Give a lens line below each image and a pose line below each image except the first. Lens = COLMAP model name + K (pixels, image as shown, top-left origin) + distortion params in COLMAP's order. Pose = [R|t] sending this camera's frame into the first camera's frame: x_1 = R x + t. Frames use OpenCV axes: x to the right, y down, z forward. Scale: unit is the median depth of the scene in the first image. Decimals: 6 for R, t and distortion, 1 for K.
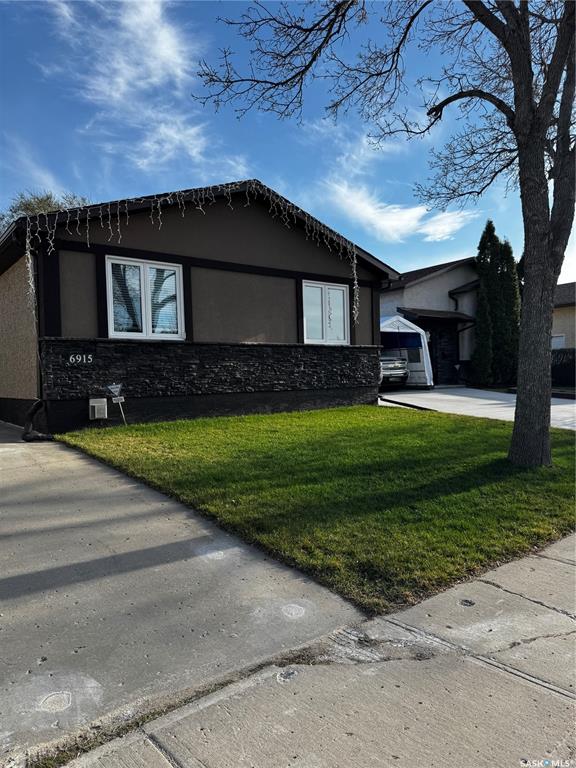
lens RADIAL K [[532.3, 0, 288.0], [0, 532.3, 384.0], [0, 0, 1]] dist [0.058036, -0.000182]
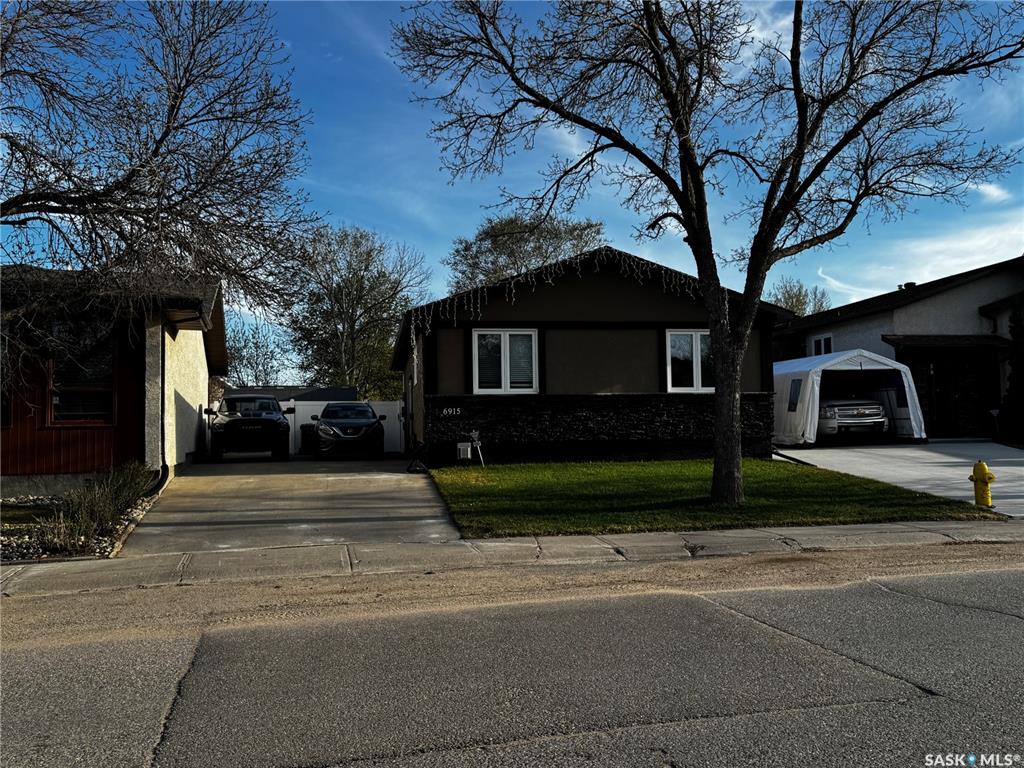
lens RADIAL K [[838.5, 0, 512.0], [0, 838.5, 384.0], [0, 0, 1]] dist [0.004745, 0.000936]
pose [[0.868503, -0.011661, -0.495547, 0.614472], [-0.013695, 0.998777, -0.047505, -0.015587], [0.495495, 0.048045, 0.867281, -0.562885]]
